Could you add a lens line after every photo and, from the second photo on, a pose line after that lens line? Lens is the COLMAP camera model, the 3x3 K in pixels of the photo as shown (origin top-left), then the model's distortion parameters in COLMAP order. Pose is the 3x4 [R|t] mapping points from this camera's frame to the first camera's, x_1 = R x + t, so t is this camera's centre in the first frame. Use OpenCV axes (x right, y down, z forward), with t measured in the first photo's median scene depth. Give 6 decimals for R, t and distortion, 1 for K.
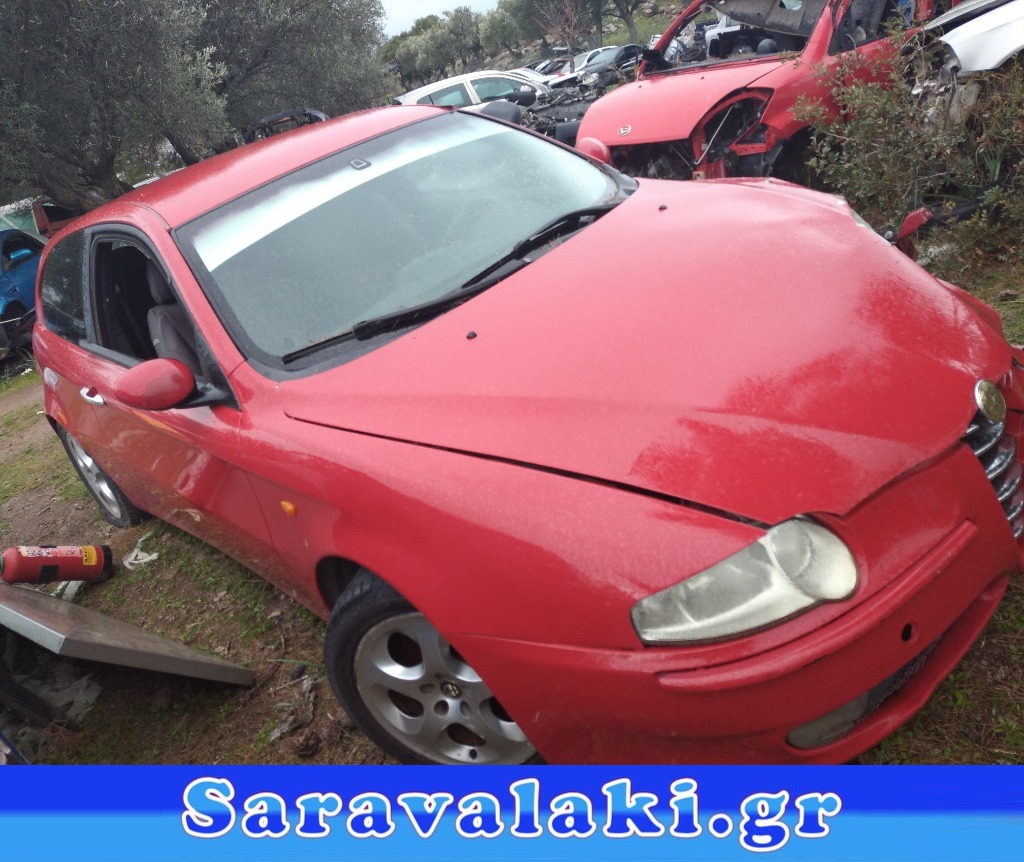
lens RADIAL K [[807.7, 0, 512.0], [0, 807.7, 431.0], [0, 0, 1]] dist [0.061602, 0.005562]
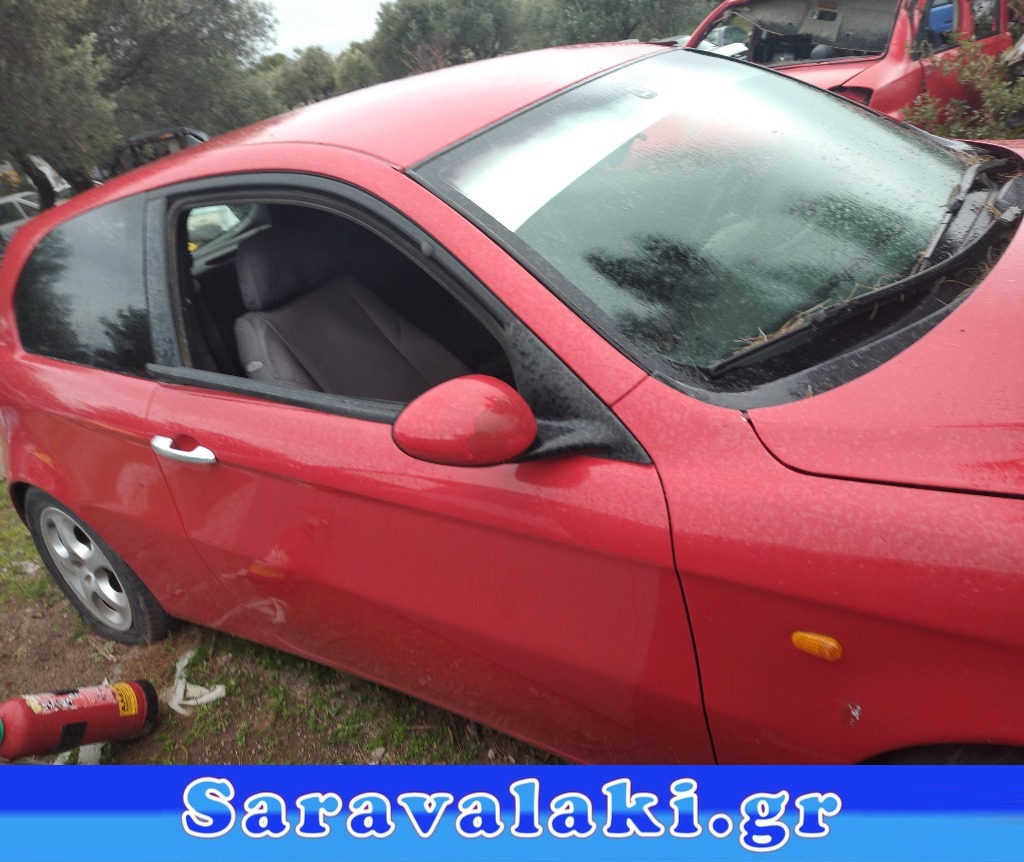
lens RADIAL K [[832.4, 0, 512.0], [0, 832.4, 431.0], [0, 0, 1]] dist [0.050596, -0.013134]
pose [[0.984084, -0.017082, 0.176878, -0.313935], [0.027686, 0.997953, -0.057654, -0.010924], [-0.175531, 0.061634, 0.982543, 0.271959]]
